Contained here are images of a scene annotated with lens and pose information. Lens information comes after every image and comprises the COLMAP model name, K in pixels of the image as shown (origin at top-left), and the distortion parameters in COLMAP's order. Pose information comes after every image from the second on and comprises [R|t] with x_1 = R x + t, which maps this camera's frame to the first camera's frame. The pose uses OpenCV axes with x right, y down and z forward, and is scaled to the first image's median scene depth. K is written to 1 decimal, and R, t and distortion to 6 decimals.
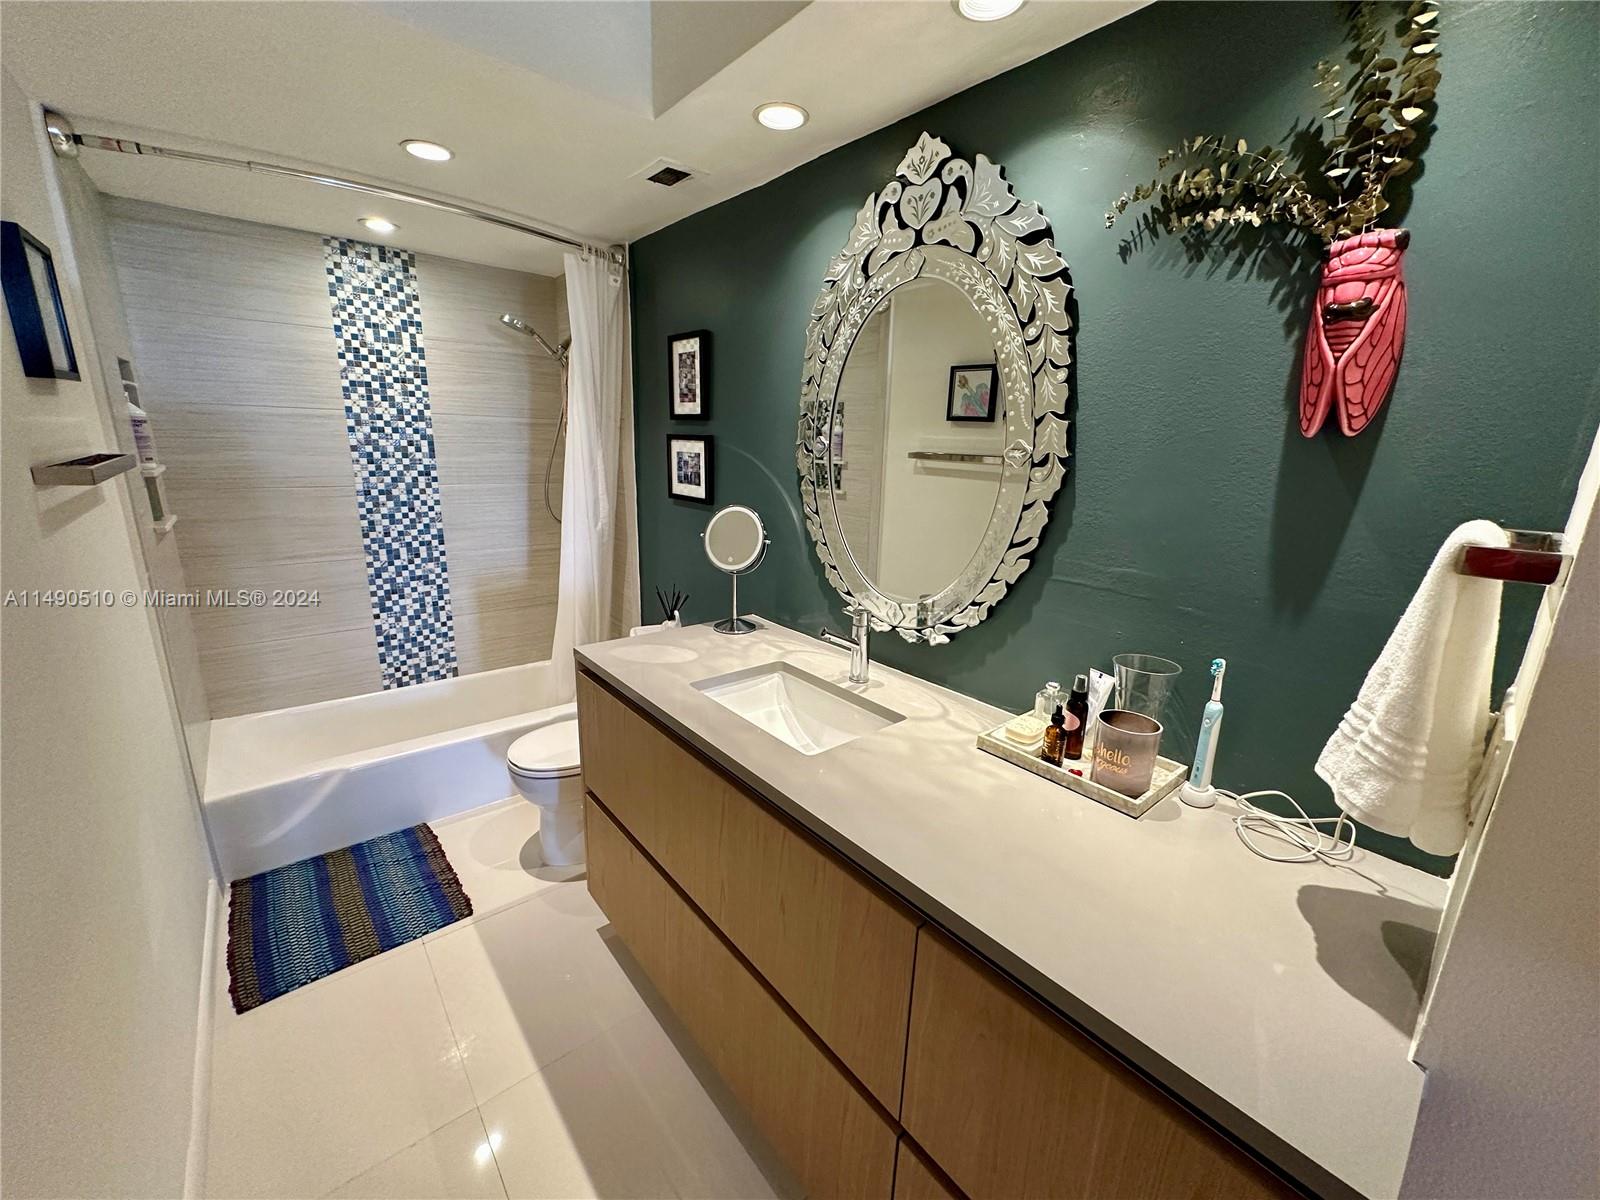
lens RADIAL K [[635.2, 0, 800.0], [0, 635.2, 600.0], [0, 0, 1]] dist [-0.000897, 0.000103]
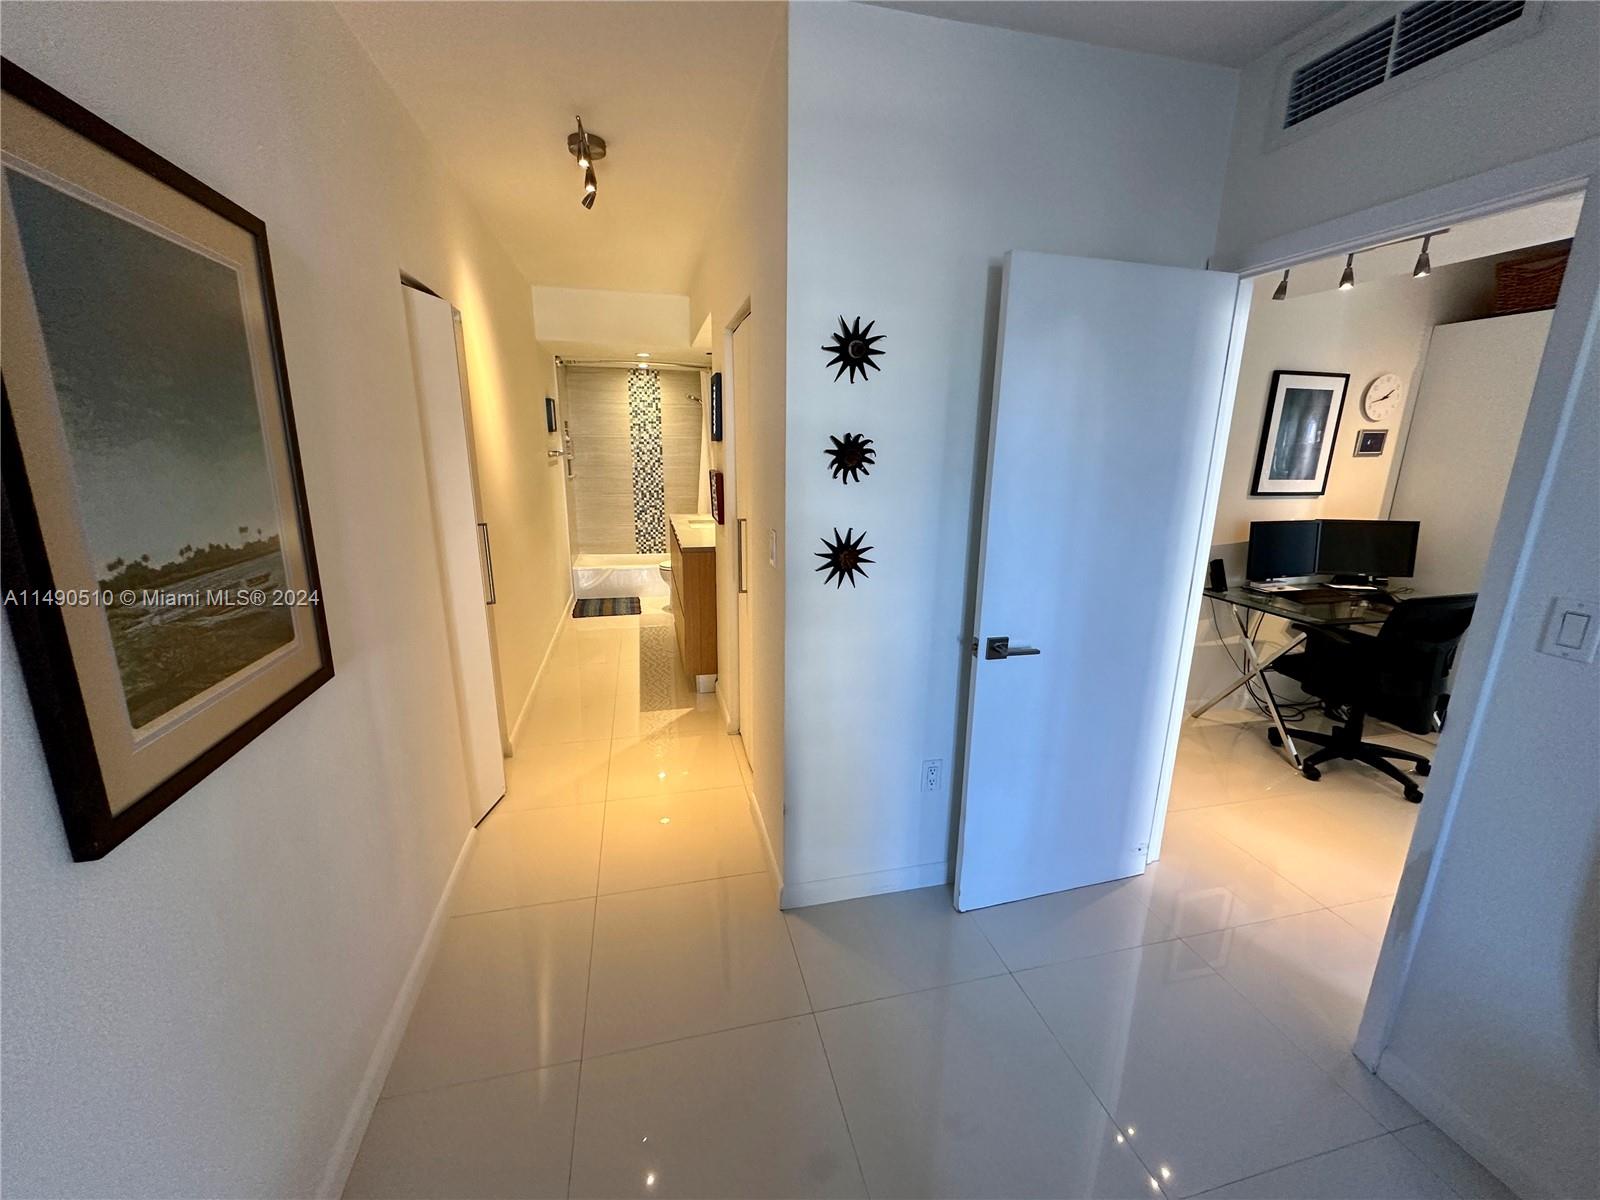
lens RADIAL K [[635.2, 0, 800.0], [0, 635.2, 600.0], [0, 0, 1]] dist [-0.000897, 0.000103]
pose [[0.897255, 0.084675, -0.433318, 1.018570], [-0.091586, 0.995785, 0.004943, 0.272548], [0.431910, 0.035251, 0.901228, -0.941204]]
